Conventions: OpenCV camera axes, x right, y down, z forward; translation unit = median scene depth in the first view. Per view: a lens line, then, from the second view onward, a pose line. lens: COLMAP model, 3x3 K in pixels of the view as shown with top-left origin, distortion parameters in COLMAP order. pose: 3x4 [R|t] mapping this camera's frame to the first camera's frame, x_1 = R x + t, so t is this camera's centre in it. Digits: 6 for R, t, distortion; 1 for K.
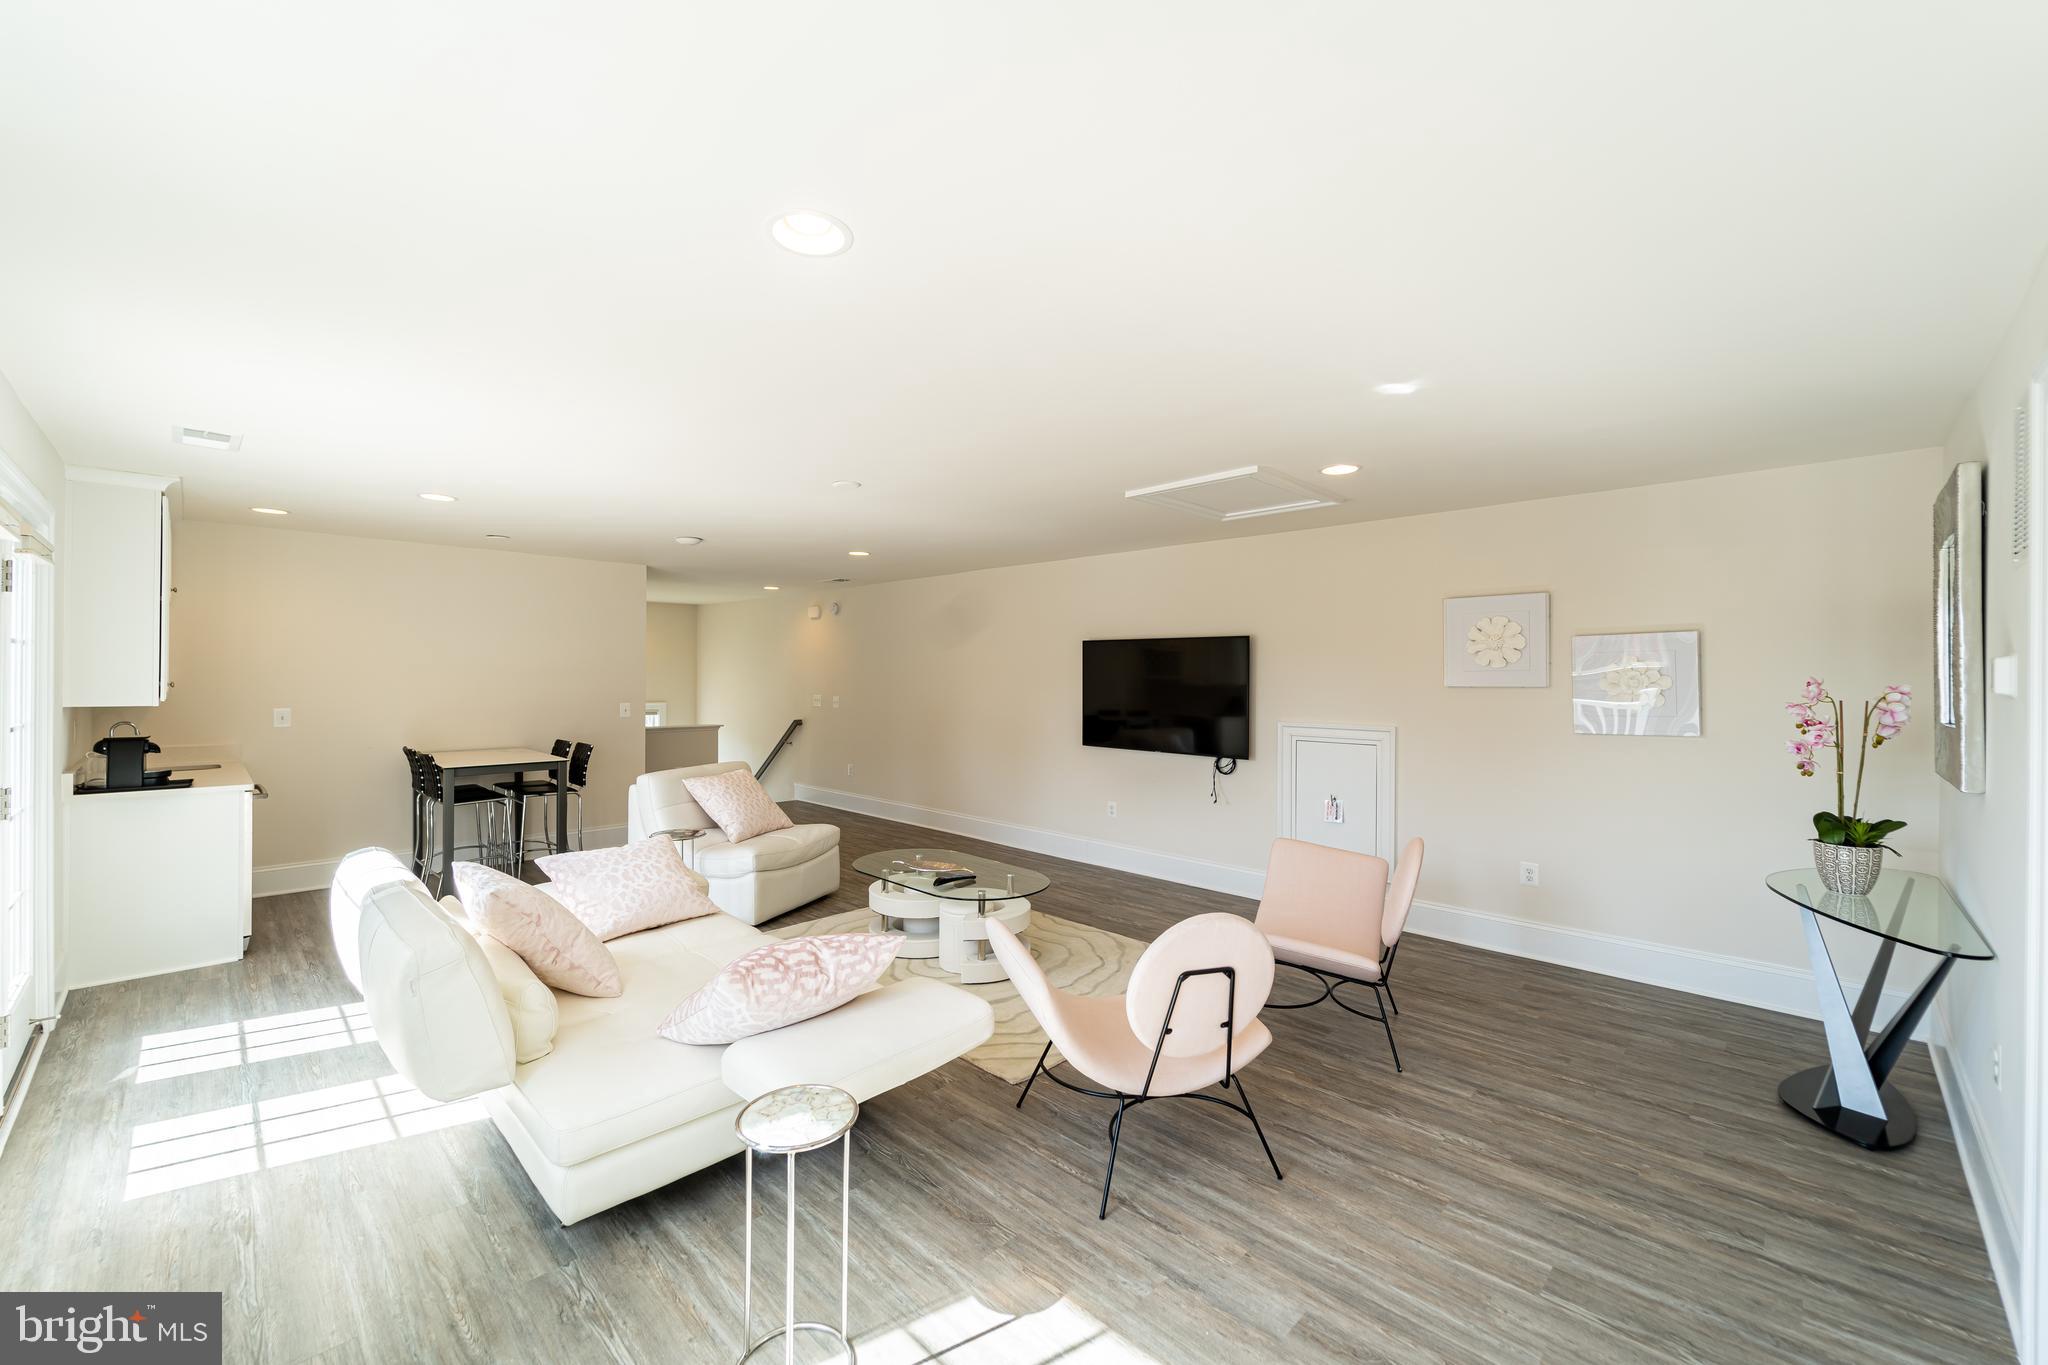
lens RADIAL K [[812.0, 0, 1023.8], [0, 812.0, 678.0], [0, 0, 1]] dist [0.001197, 0.000175]
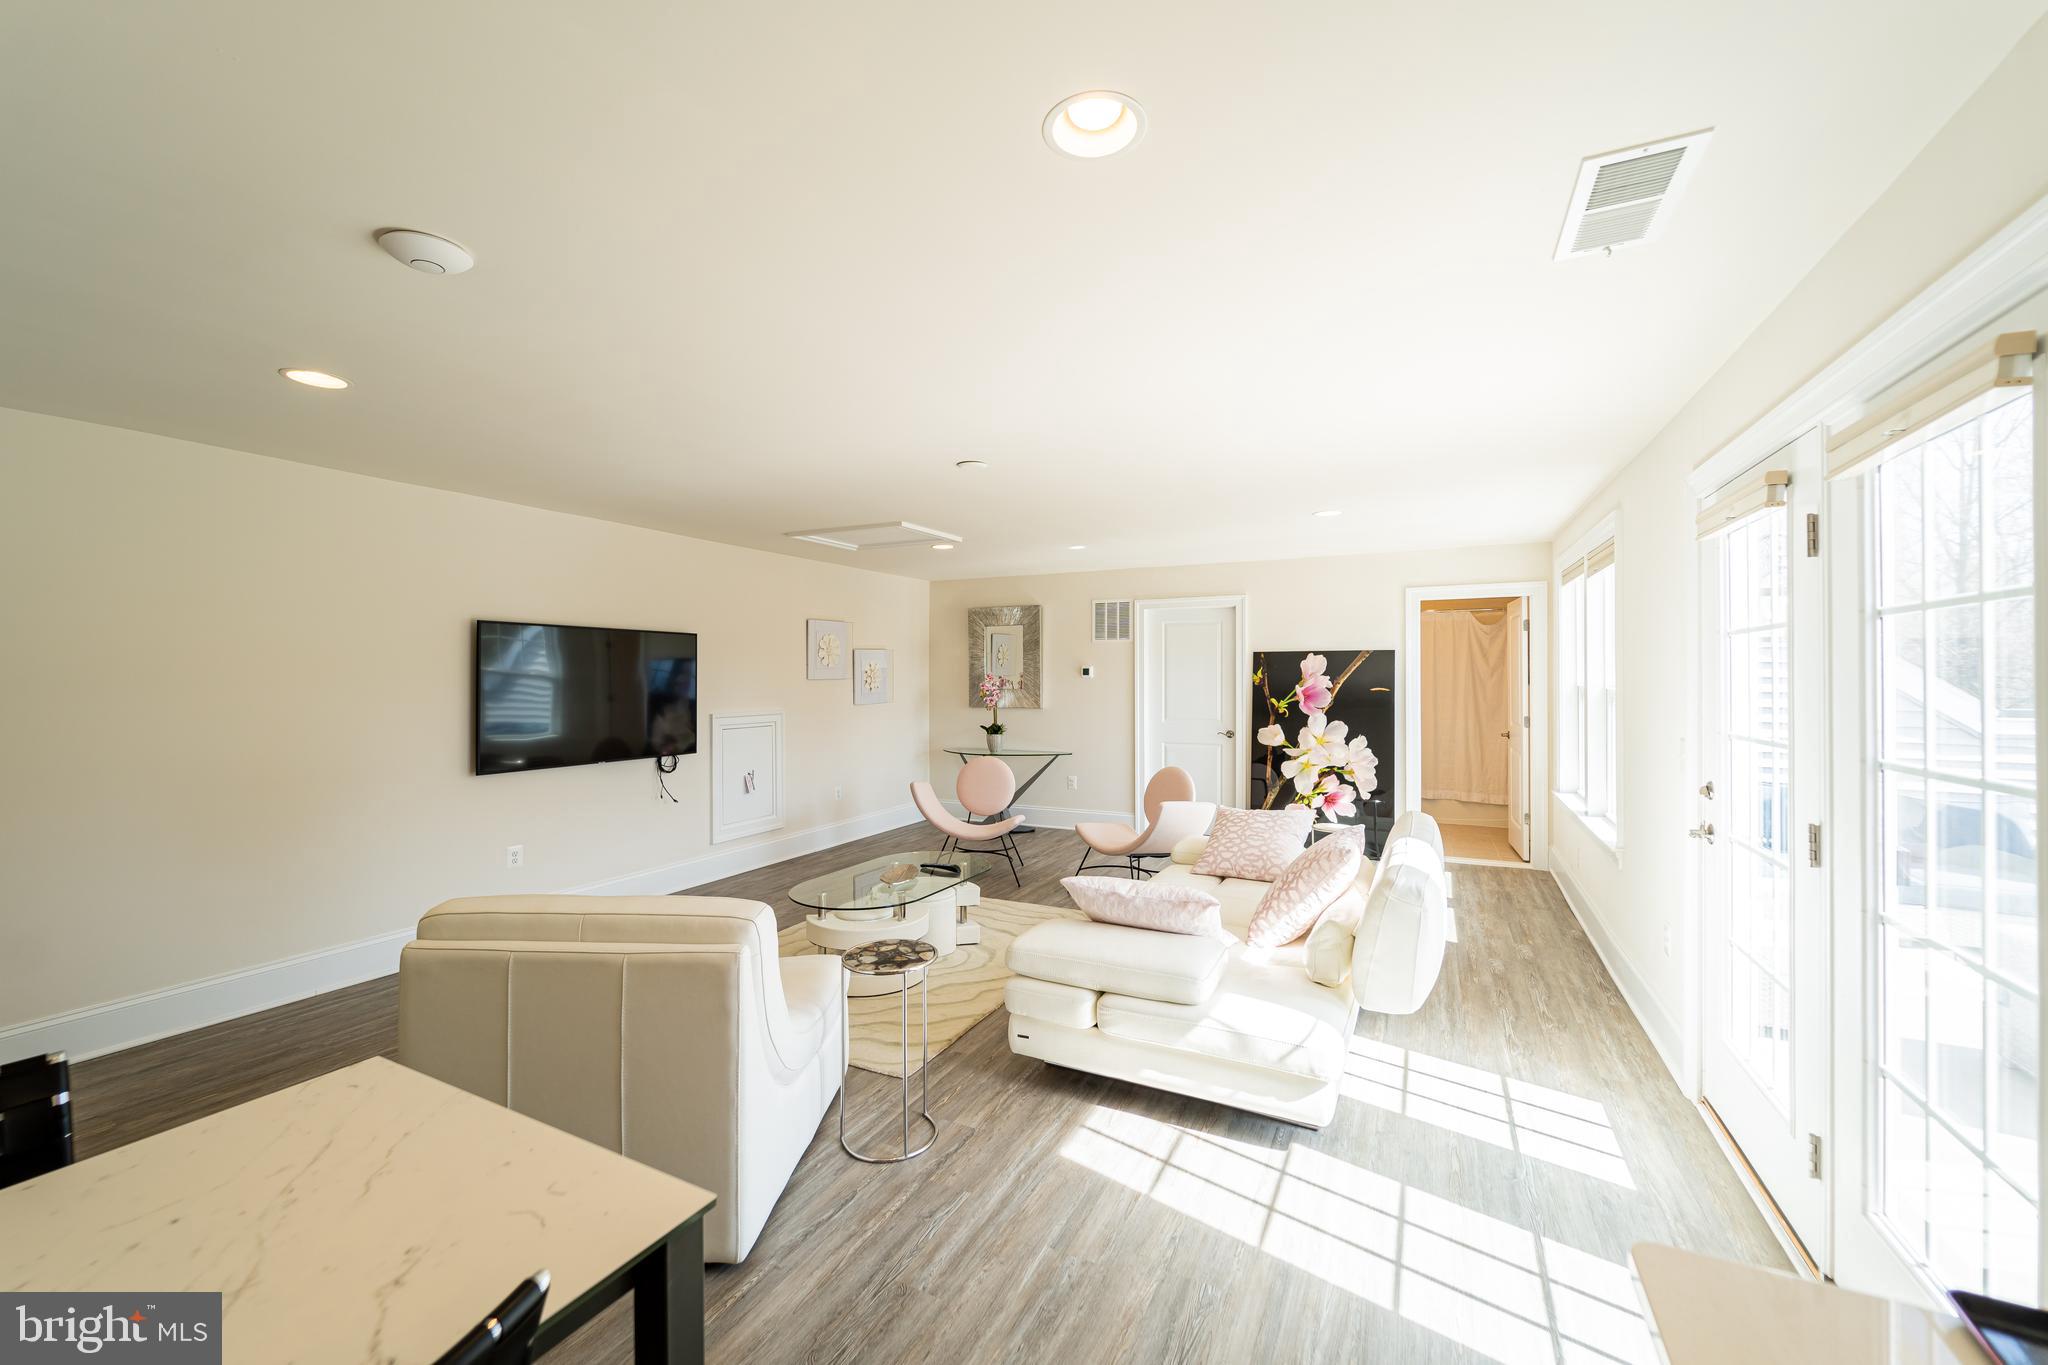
lens RADIAL K [[817.5, 0, 1017.0], [0, 817.5, 677.4], [0, 0, 1]] dist [-0.000084, -0.000410]
pose [[-0.301458, -0.000853, 0.953479, -0.878736], [0.005906, 0.999979, 0.002762, 0.003431], [-0.953461, 0.006464, -0.301447, 0.961717]]
